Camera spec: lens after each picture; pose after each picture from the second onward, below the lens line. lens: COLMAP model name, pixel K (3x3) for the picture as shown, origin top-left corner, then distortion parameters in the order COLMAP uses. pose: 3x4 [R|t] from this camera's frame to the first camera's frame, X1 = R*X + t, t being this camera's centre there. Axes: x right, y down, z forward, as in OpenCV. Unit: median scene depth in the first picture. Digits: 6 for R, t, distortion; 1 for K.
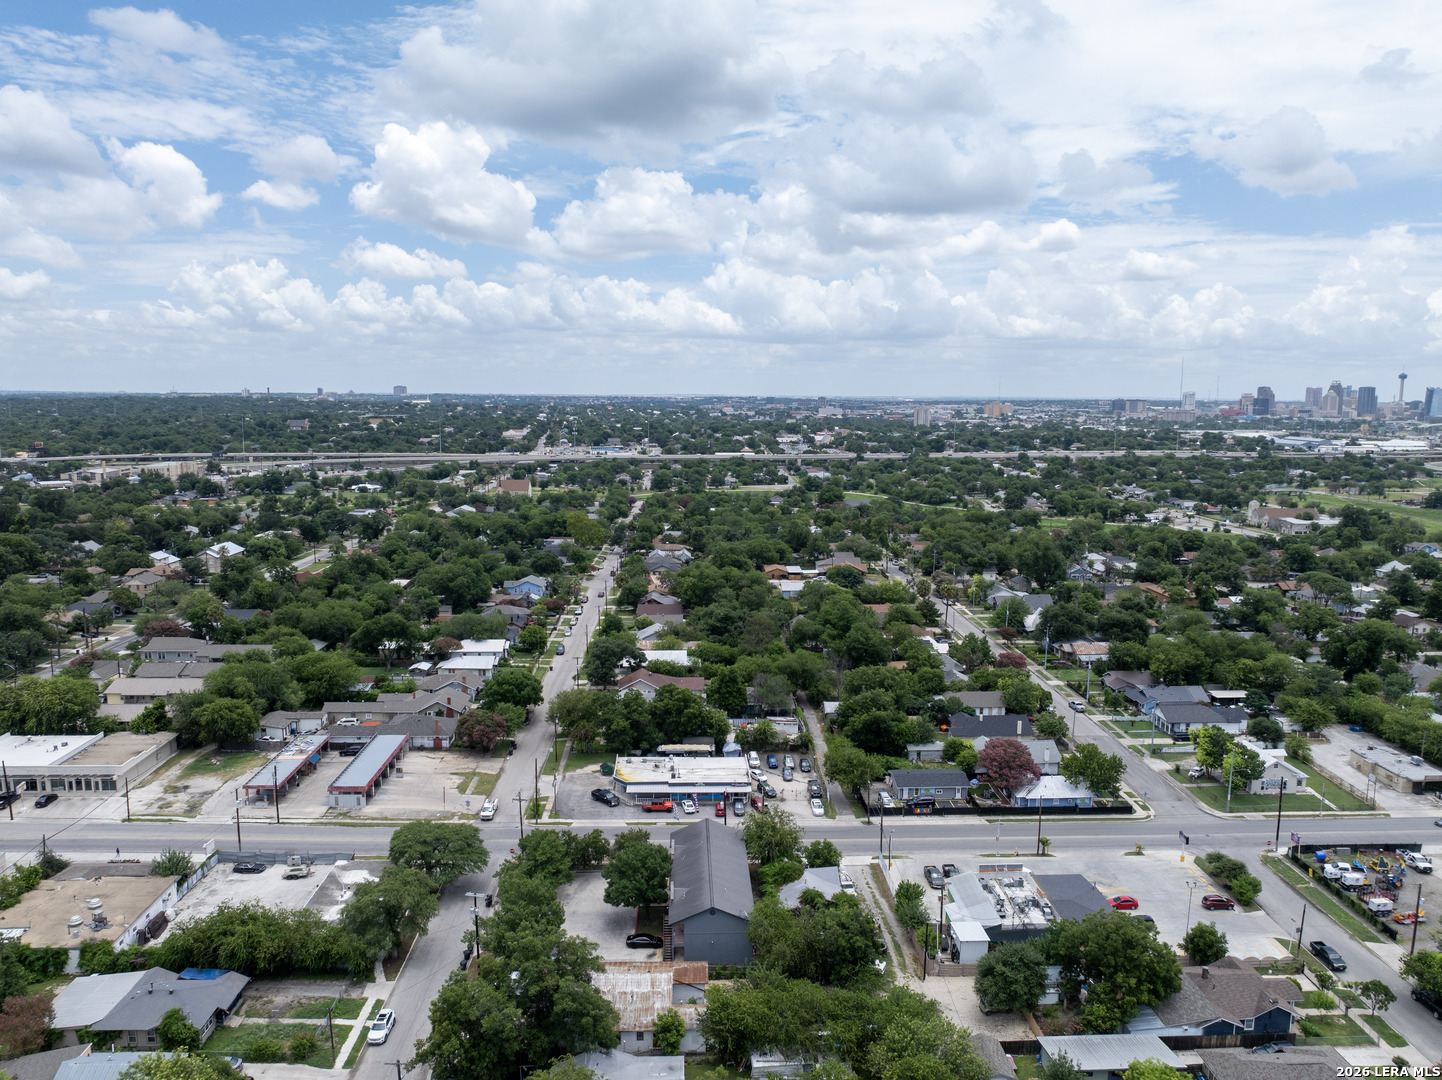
lens RADIAL K [[1016.7, 0, 721.0], [0, 1016.7, 540.0], [0, 0, 1]] dist [-0.037296, 0.003779]
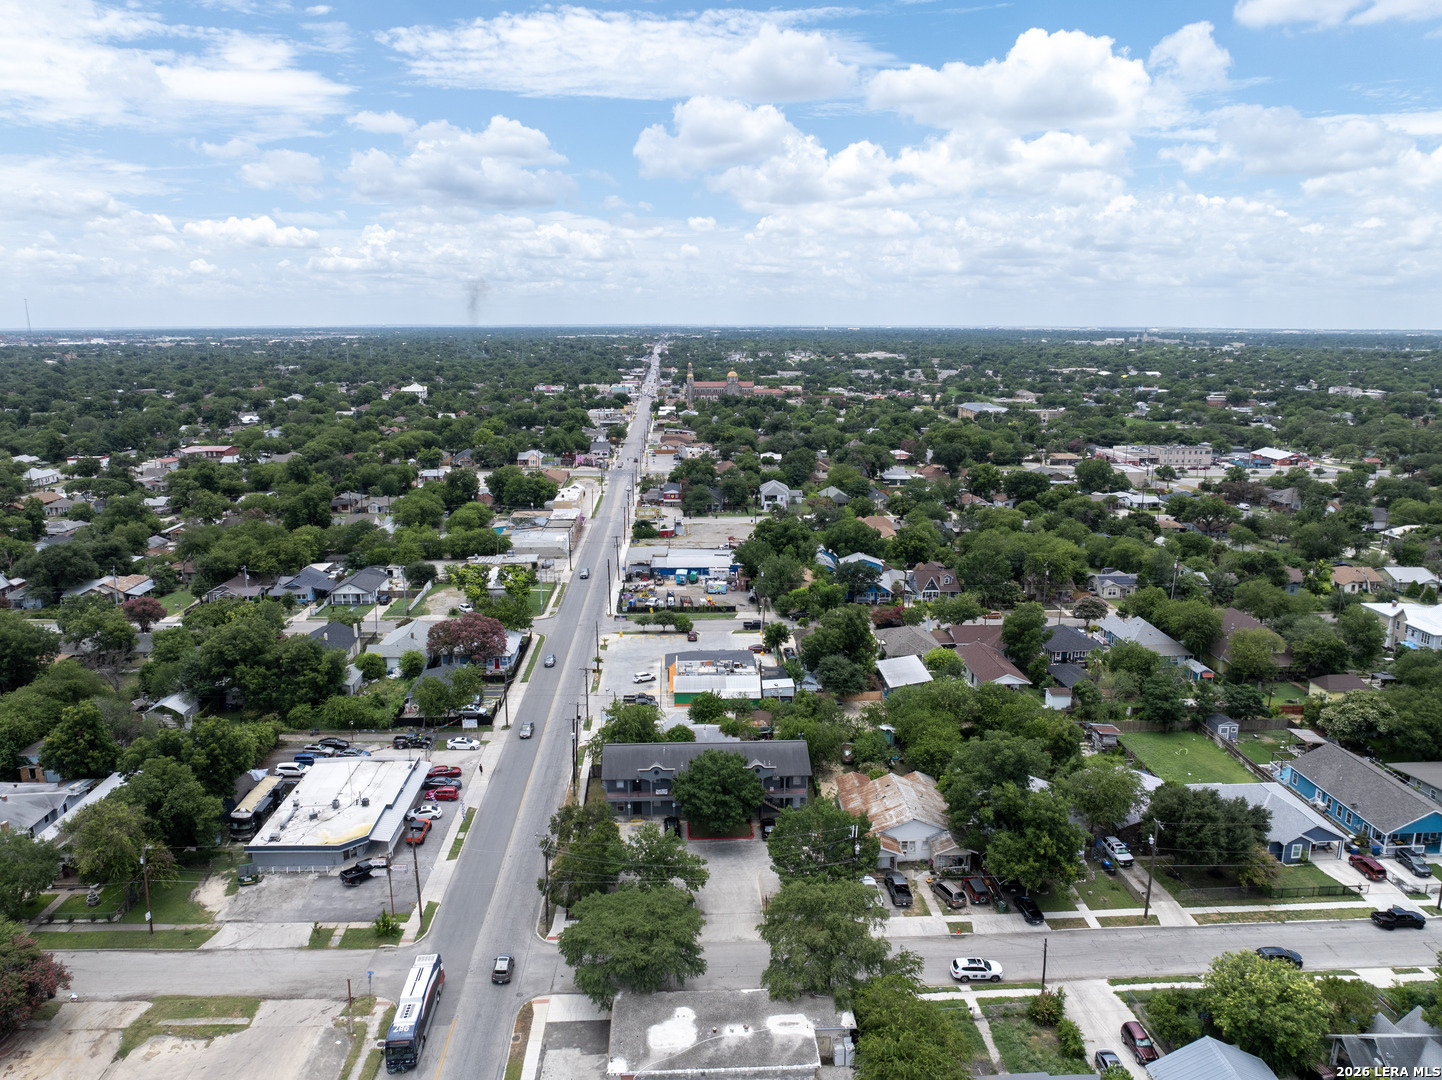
lens RADIAL K [[1003.6, 0, 722.9], [0, 1003.6, 575.3], [0, 0, 1]] dist [-0.047463, 0.027769]
pose [[-0.012314, -0.250309, 0.968088, -0.663770], [0.140797, 0.958081, 0.249513, -0.052773], [-0.989962, 0.139377, 0.023445, 0.706438]]
